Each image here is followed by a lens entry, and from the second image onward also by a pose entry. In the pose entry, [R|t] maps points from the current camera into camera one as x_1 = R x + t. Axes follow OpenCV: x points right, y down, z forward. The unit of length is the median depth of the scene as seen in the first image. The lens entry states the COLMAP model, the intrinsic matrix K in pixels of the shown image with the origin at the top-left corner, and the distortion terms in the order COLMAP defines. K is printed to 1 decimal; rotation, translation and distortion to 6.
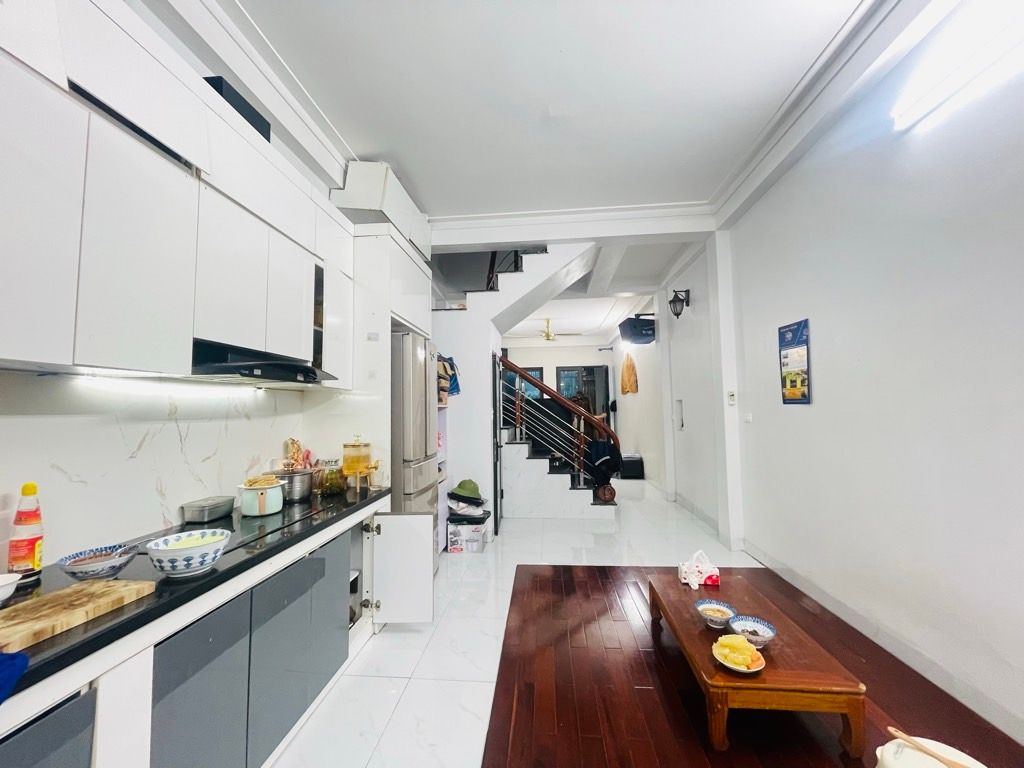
lens RADIAL K [[410.6, 0, 510.1], [0, 410.6, 380.7], [0, 0, 1]] dist [-0.002953, -0.001358]
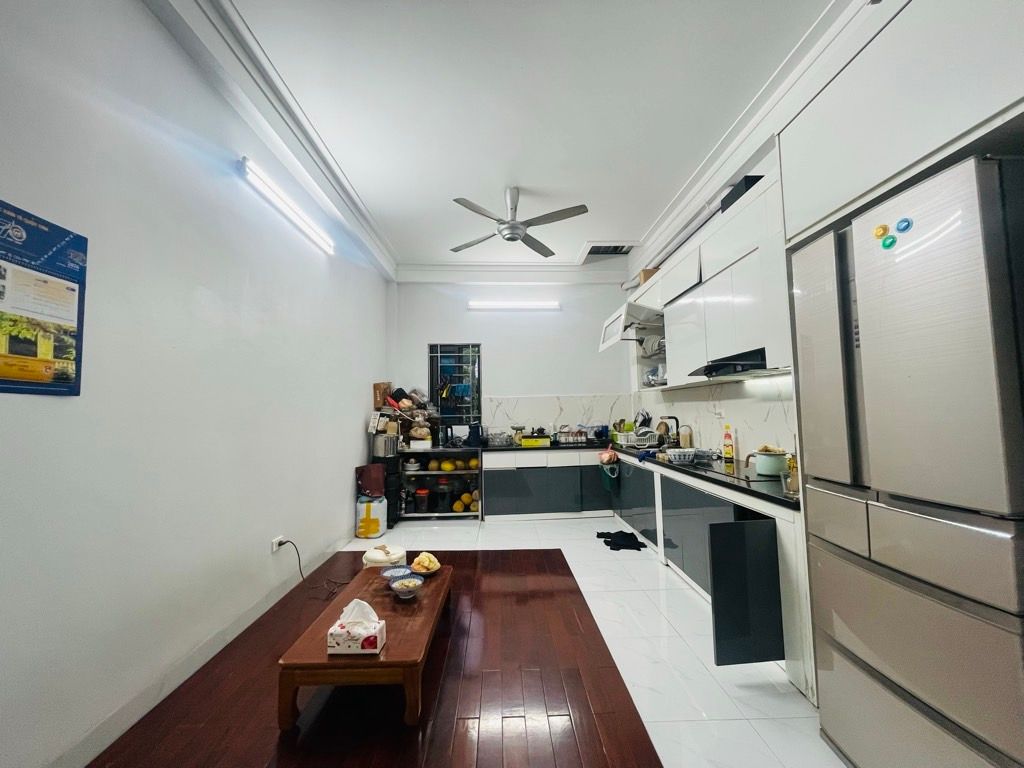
lens RADIAL K [[410.6, 0, 514.6], [0, 410.6, 384.9], [0, 0, 1]] dist [-0.002953, -0.001358]
pose [[-0.993245, 0.024128, -0.113502, 0.228861], [0.039982, 0.989407, -0.139551, 0.135181], [0.108933, -0.143146, -0.983688, 1.538077]]
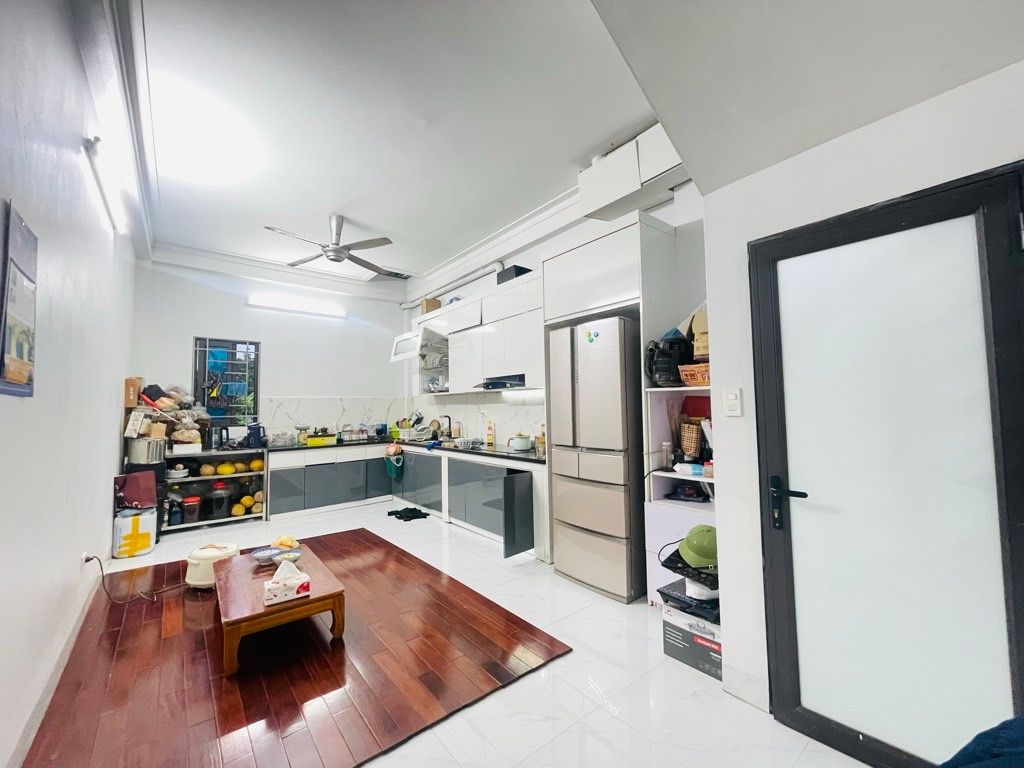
lens RADIAL K [[410.6, 0, 513.4], [0, 410.6, 386.0], [0, 0, 1]] dist [-0.002953, -0.001358]
pose [[-0.716411, -0.011746, -0.697580, 0.637221], [0.077792, 0.992279, -0.096600, 0.137566], [0.693328, -0.123471, -0.709966, 1.756467]]
